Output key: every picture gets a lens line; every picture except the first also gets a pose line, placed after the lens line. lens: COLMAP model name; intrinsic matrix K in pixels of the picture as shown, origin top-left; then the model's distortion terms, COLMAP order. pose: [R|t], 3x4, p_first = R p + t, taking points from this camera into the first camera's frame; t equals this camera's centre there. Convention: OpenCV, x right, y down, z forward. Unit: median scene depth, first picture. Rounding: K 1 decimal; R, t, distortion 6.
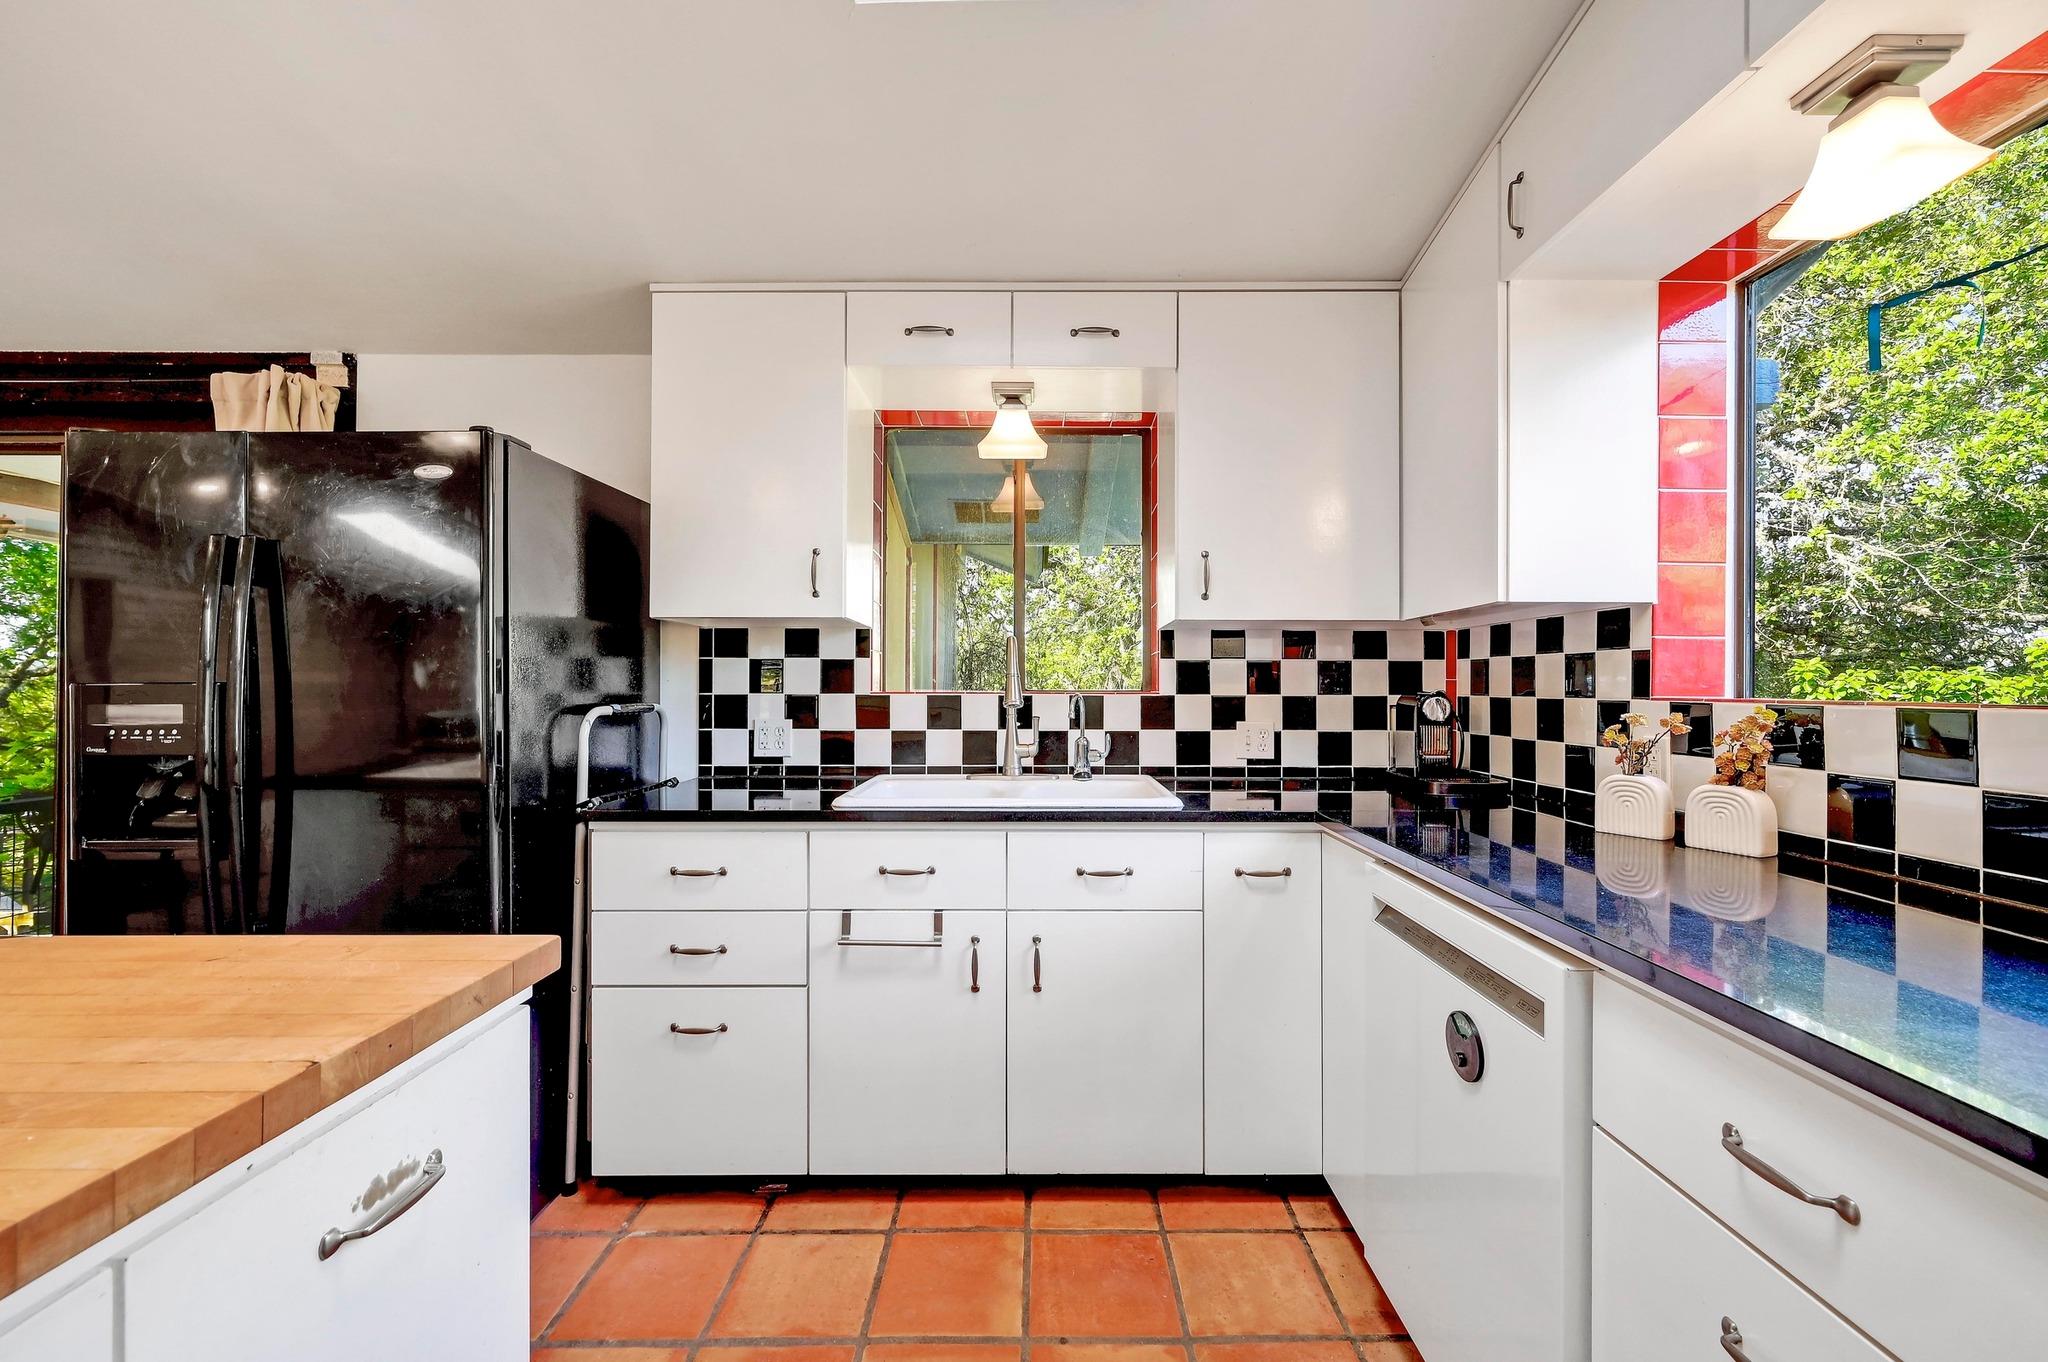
lens RADIAL K [[824.8, 0, 1036.3], [0, 824.8, 683.5], [0, 0, 1]] dist [-0.001098, -0.000531]
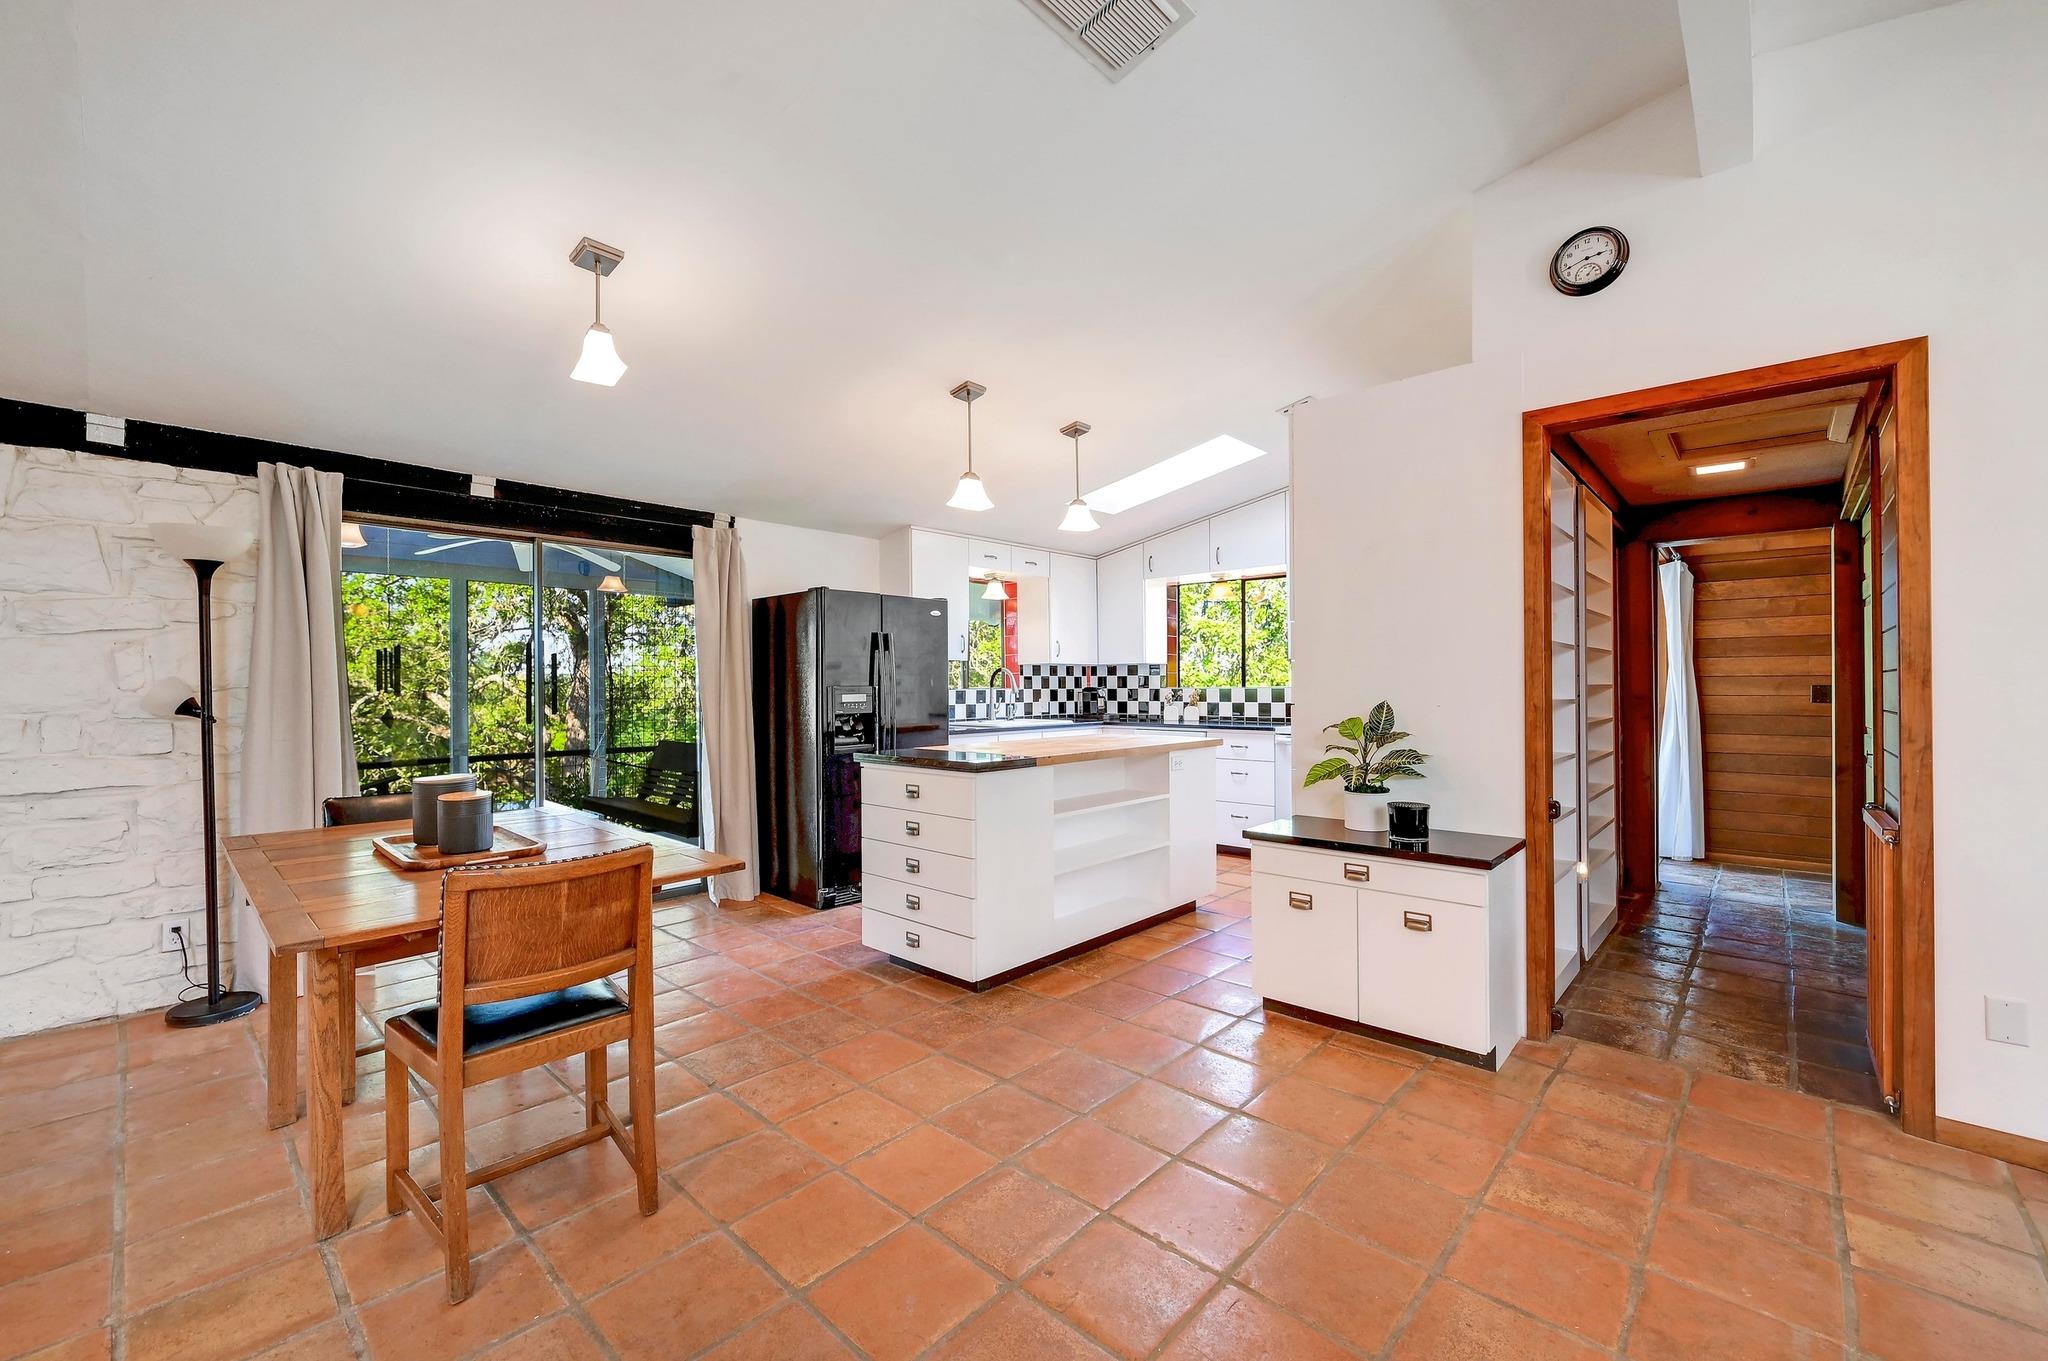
lens RADIAL K [[824.8, 0, 1021.4], [0, 824.8, 688.3], [0, 0, 1]] dist [-0.001098, -0.000531]
pose [[0.681920, -0.007368, 0.731390, -2.237279], [0.005201, 0.999973, 0.005224, -0.004313], [-0.731409, 0.000242, 0.681940, -1.021325]]
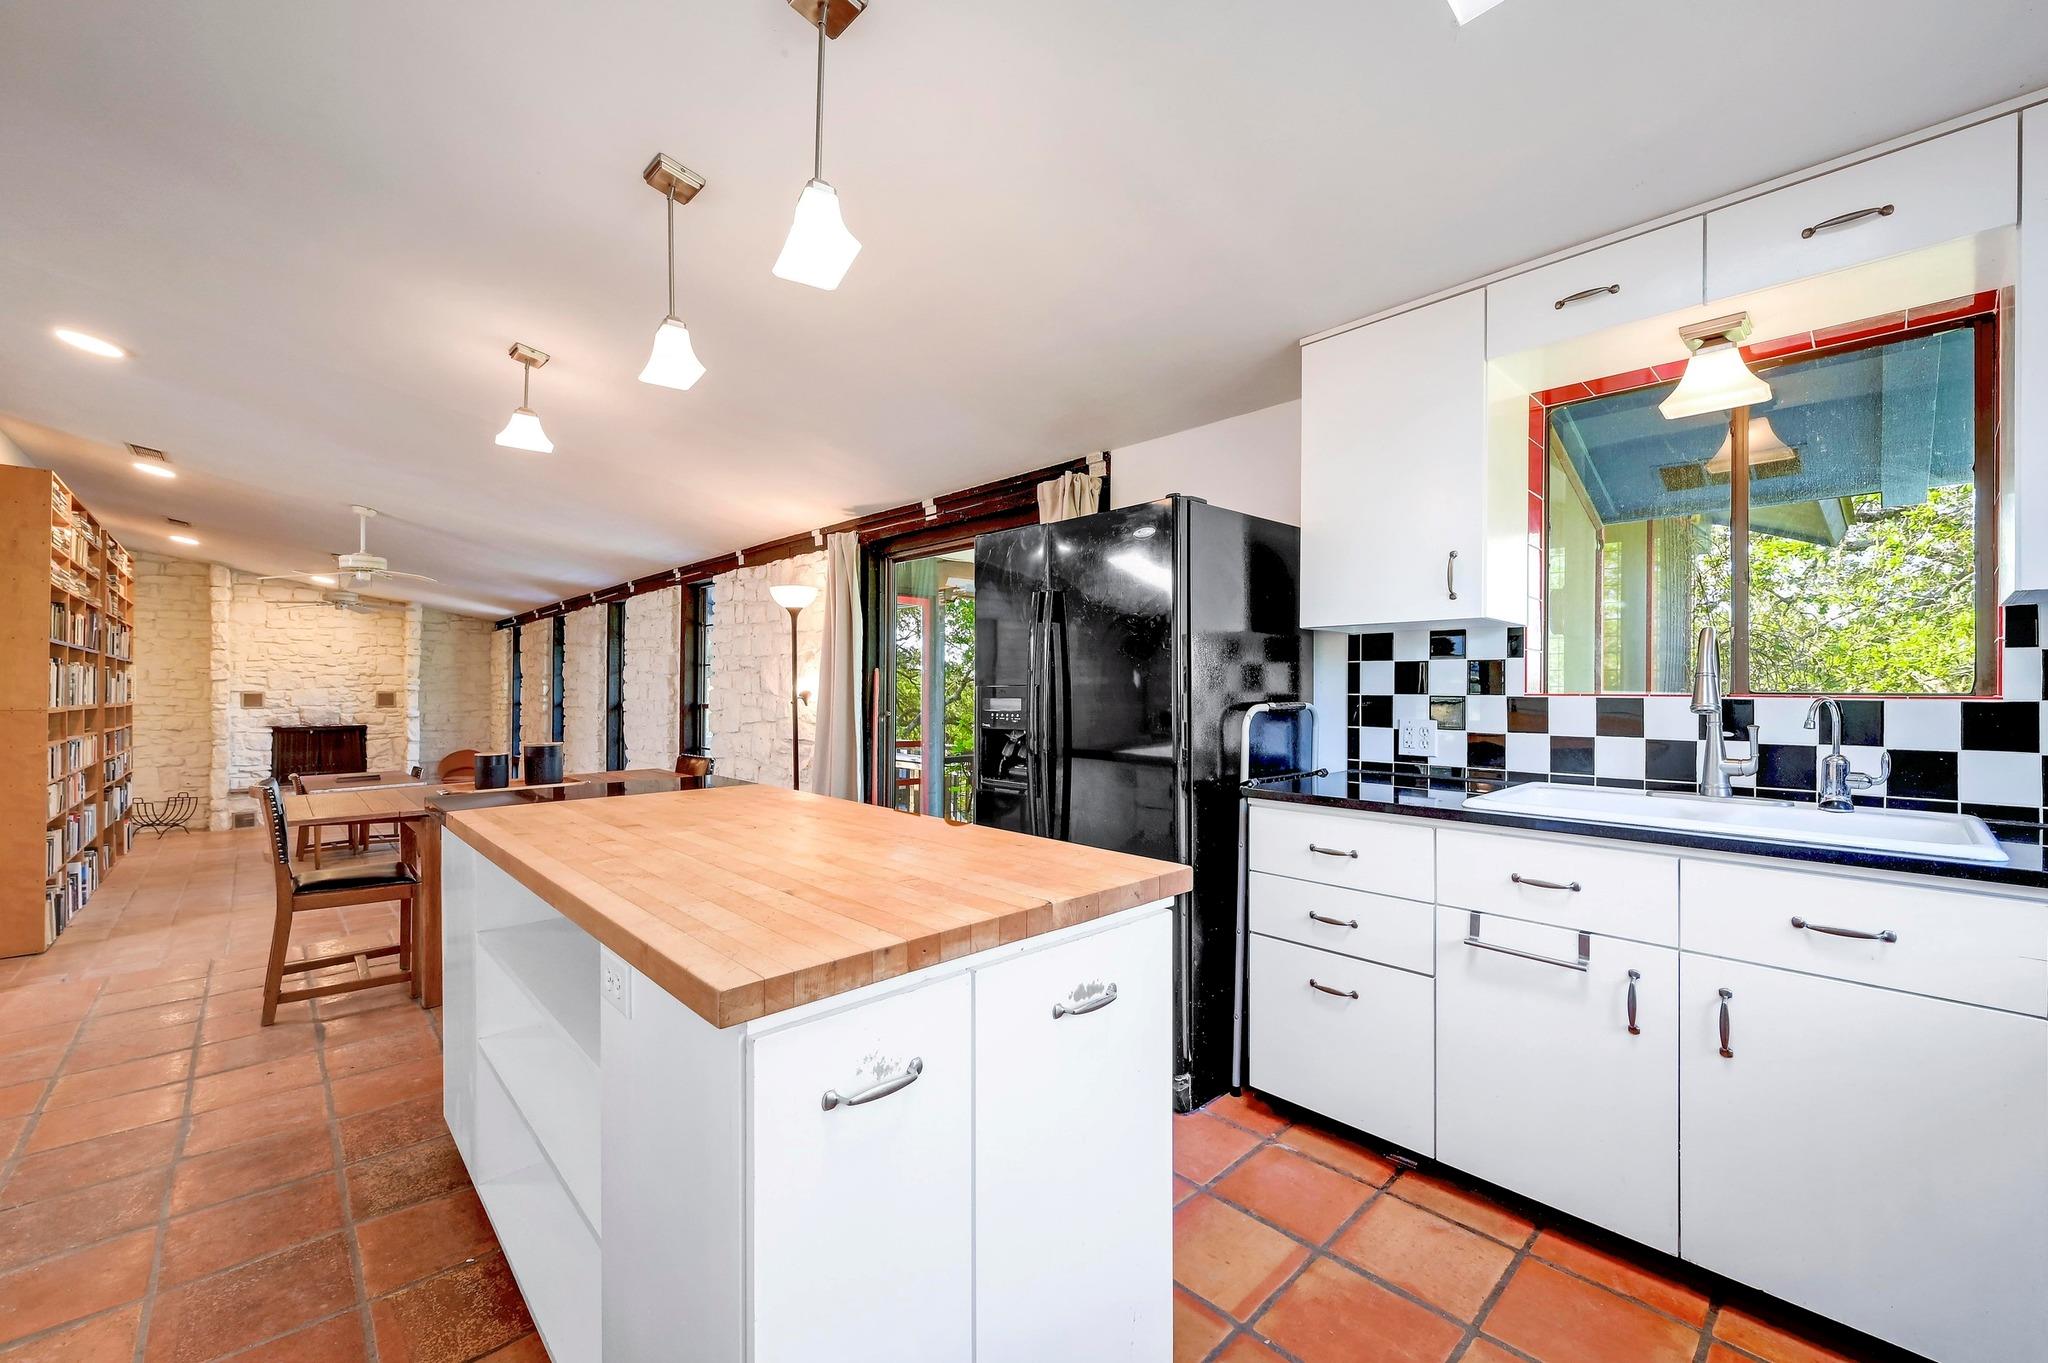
lens RADIAL K [[824.8, 0, 1018.1], [0, 824.8, 680.1], [0, 0, 1]] dist [-0.001098, -0.000531]
pose [[0.676581, -0.005539, -0.736347, 0.125309], [0.002734, 0.999984, -0.005010, -0.002550], [0.736363, 0.001376, 0.676585, -0.081170]]
